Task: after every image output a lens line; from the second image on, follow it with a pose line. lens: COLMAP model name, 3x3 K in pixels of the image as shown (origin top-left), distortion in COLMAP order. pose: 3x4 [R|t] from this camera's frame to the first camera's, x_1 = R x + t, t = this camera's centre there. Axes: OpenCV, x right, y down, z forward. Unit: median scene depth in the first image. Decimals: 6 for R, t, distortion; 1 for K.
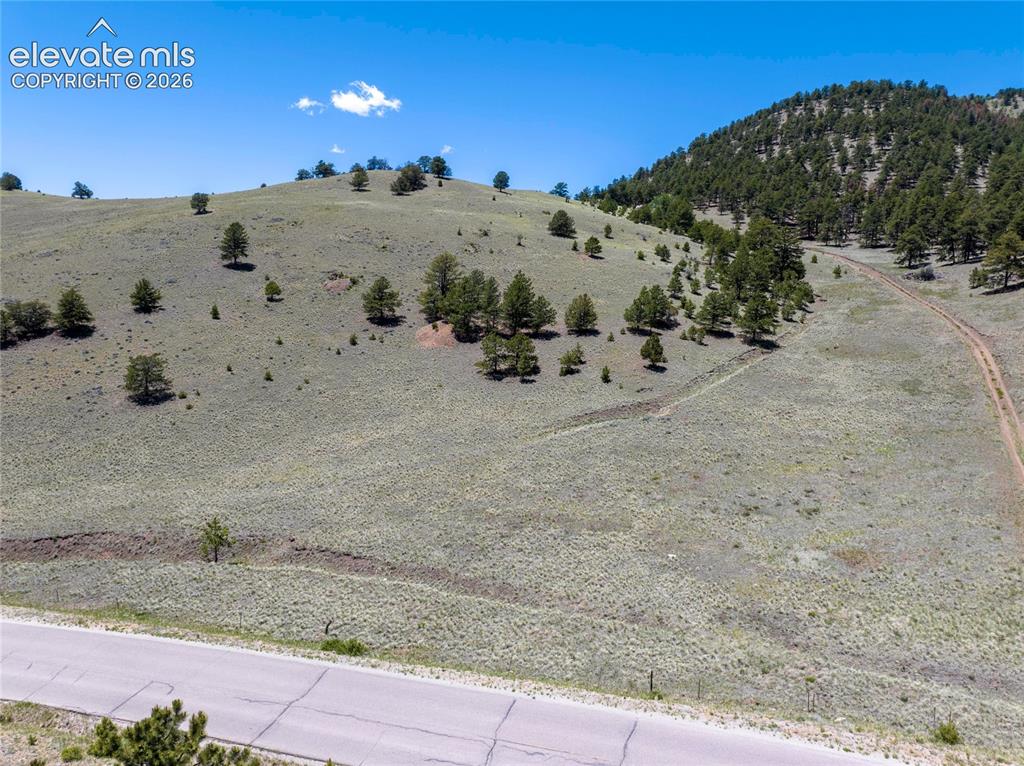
lens RADIAL K [[727.3, 0, 514.6], [0, 727.3, 381.1], [0, 0, 1]] dist [-0.048767, 0.025369]
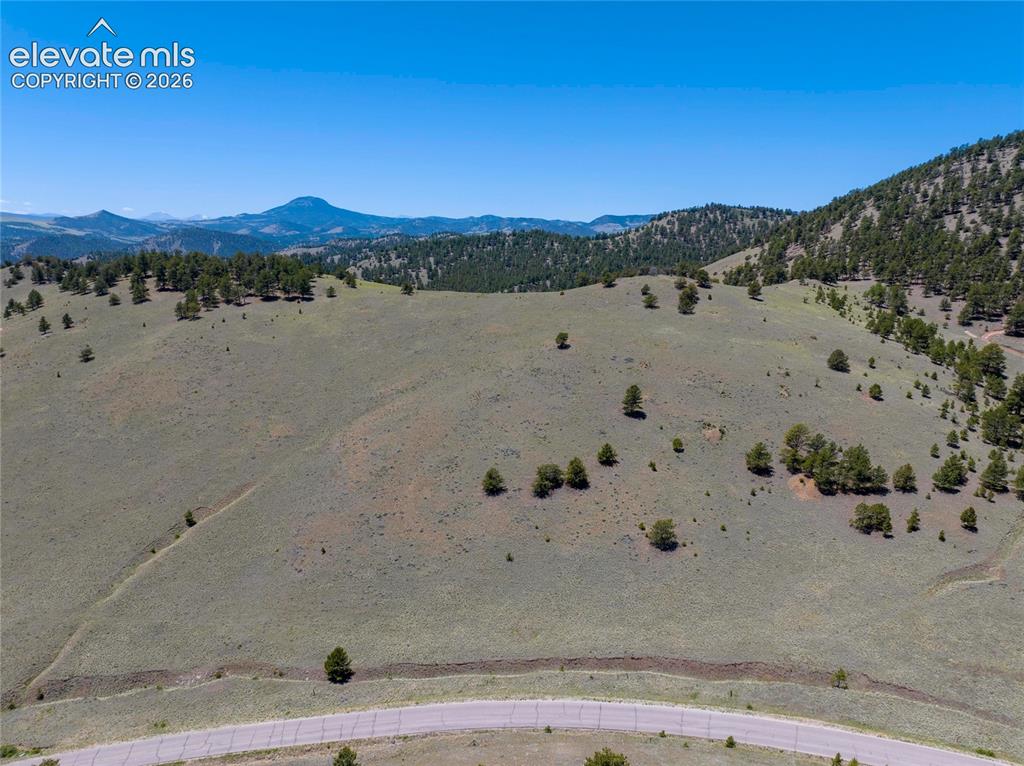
lens RADIAL K [[727.3, 0, 516.9], [0, 727.3, 385.4], [0, 0, 1]] dist [-0.048767, 0.025369]
pose [[0.990638, 0.017925, -0.135330, -0.499742], [-0.011151, 0.998654, 0.050653, -0.344291], [0.136056, -0.048670, 0.989505, -0.557742]]
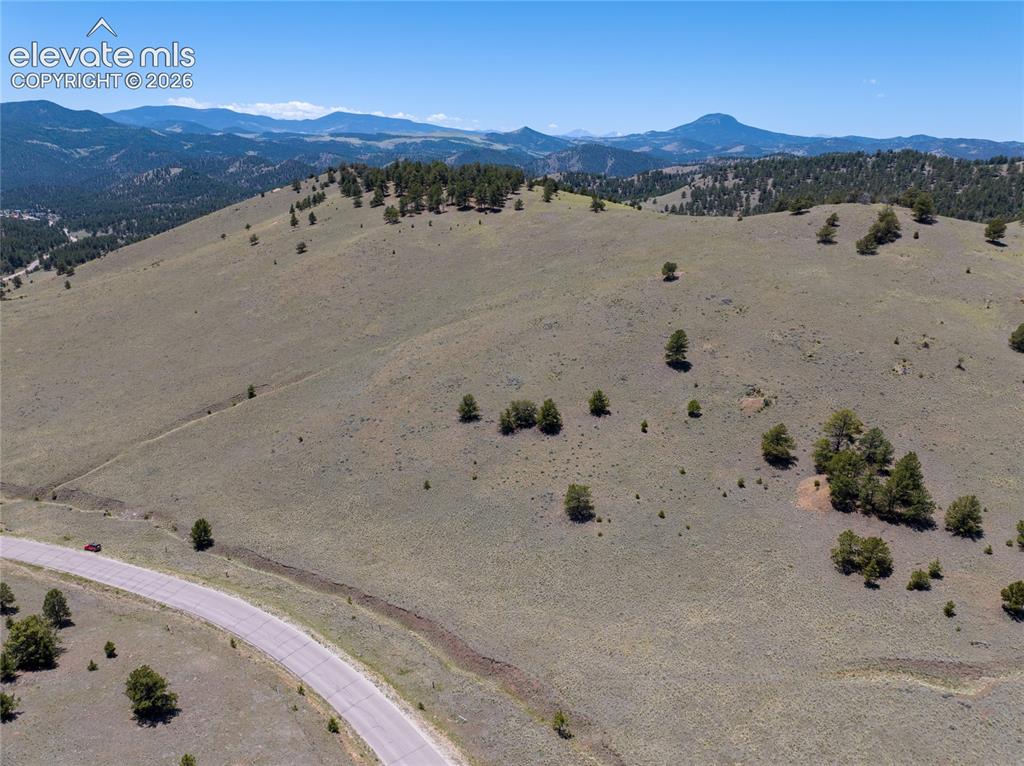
lens RADIAL K [[727.3, 0, 511.7], [0, 727.3, 378.9], [0, 0, 1]] dist [-0.048767, 0.025369]
pose [[0.776236, 0.186717, -0.602158, 0.164516], [-0.098735, 0.979354, 0.176399, -0.385084], [0.622662, -0.077473, 0.778646, -0.146408]]
